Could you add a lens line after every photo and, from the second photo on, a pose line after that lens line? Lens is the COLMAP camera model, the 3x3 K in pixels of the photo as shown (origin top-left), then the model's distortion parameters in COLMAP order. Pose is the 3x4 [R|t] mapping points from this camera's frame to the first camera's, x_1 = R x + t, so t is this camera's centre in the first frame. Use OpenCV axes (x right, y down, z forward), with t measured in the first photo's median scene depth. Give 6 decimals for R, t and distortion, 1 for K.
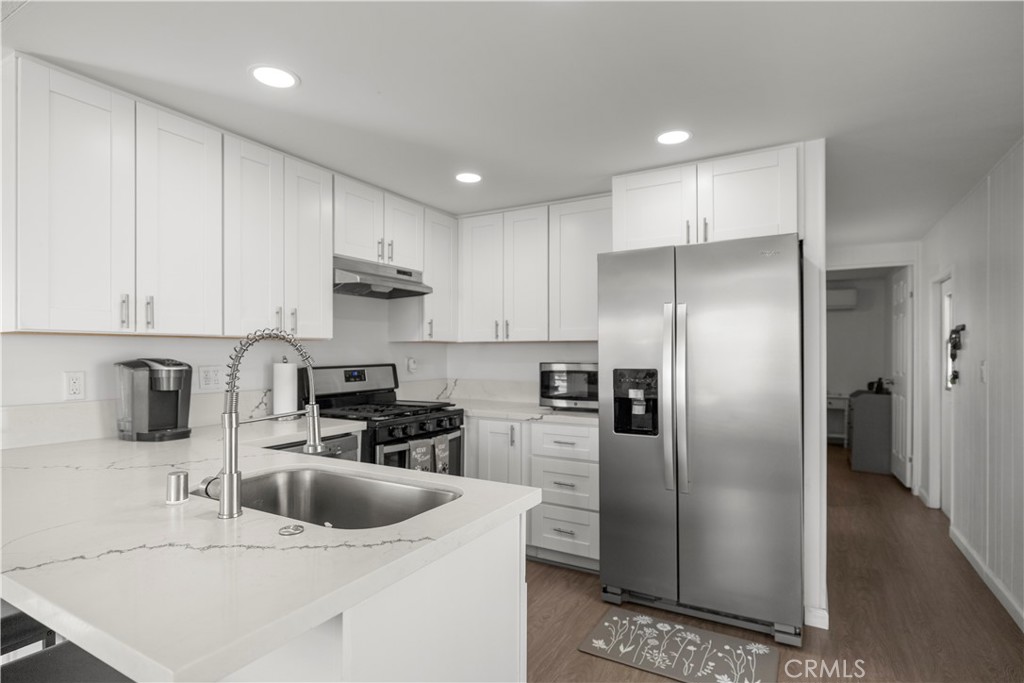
lens RADIAL K [[523.1, 0, 511.3], [0, 523.1, 345.9], [0, 0, 1]] dist [-0.001002, -0.000381]
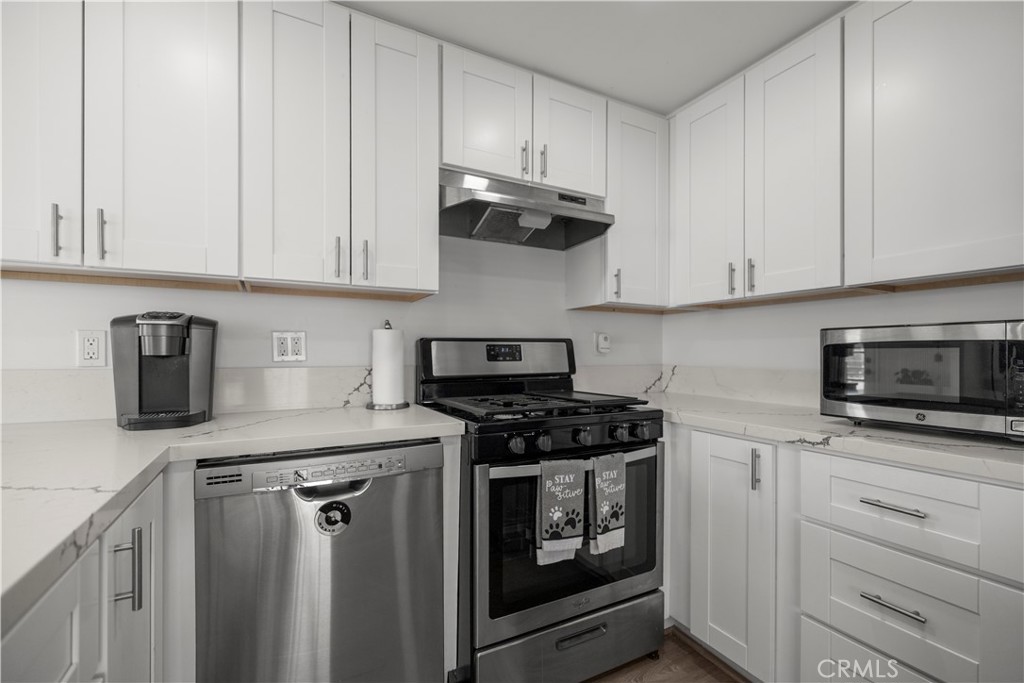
lens RADIAL K [[445.0, 0, 508.9], [0, 445.0, 351.3], [0, 0, 1]] dist [-0.003007, -0.000459]
pose [[0.847963, -0.001169, -0.530054, 0.027438], [0.005224, 0.999967, 0.006151, 0.051909], [0.530030, -0.007985, 0.847941, 0.497512]]
